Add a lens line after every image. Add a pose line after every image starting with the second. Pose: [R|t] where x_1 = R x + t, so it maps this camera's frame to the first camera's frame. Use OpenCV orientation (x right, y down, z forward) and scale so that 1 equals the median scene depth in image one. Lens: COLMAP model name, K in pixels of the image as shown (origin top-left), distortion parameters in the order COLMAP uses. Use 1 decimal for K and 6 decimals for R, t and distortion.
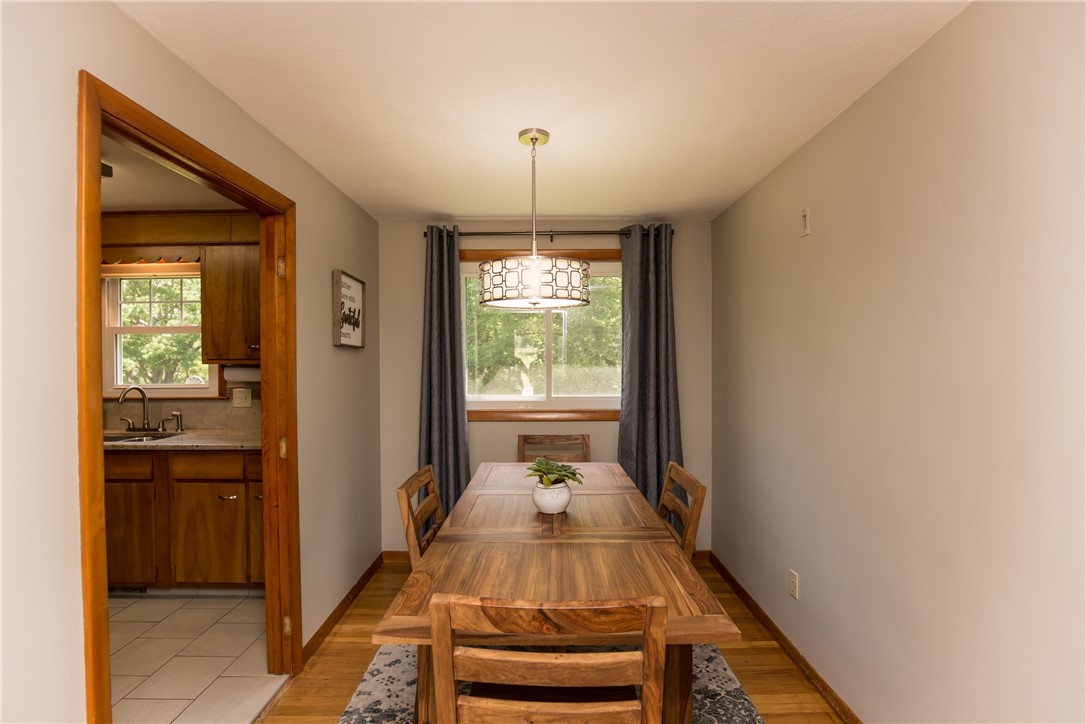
lens RADIAL K [[515.8, 0, 540.5], [0, 515.8, 361.7], [0, 0, 1]] dist [-0.029482, 0.001161]
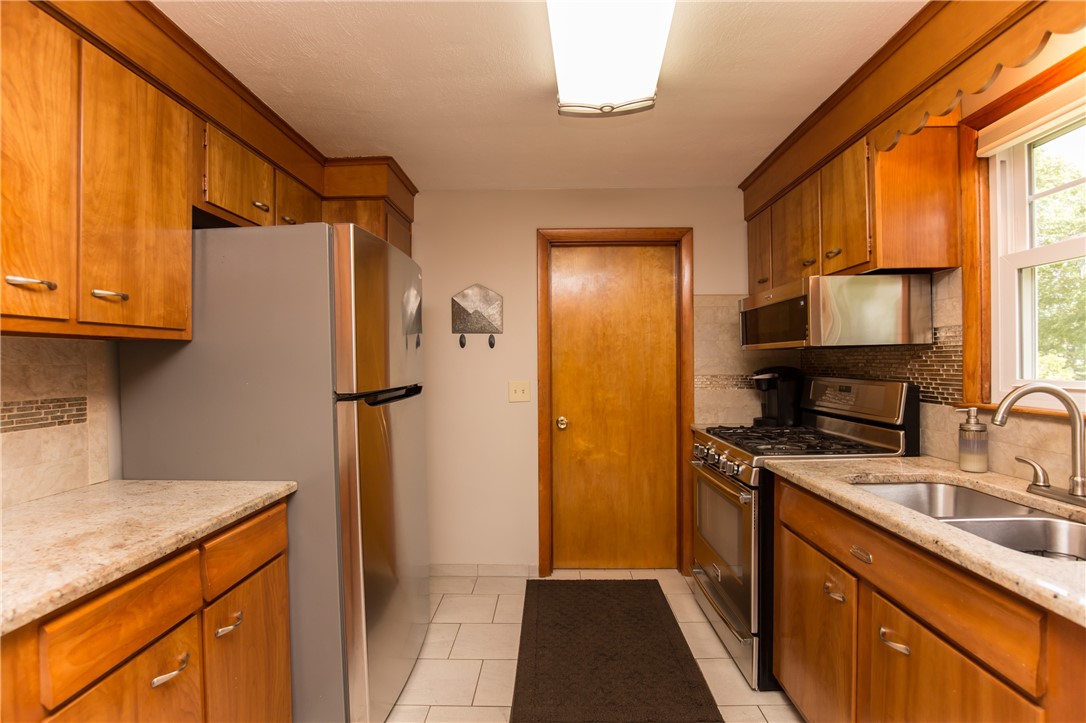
lens RADIAL K [[515.8, 0, 540.5], [0, 515.8, 361.2], [0, 0, 1]] dist [-0.029482, 0.001161]
pose [[-0.015182, -0.000421, -0.999885, -0.407360], [0.000654, 1.000000, -0.000431, 0.032593], [0.999885, -0.000661, -0.015182, 0.611617]]
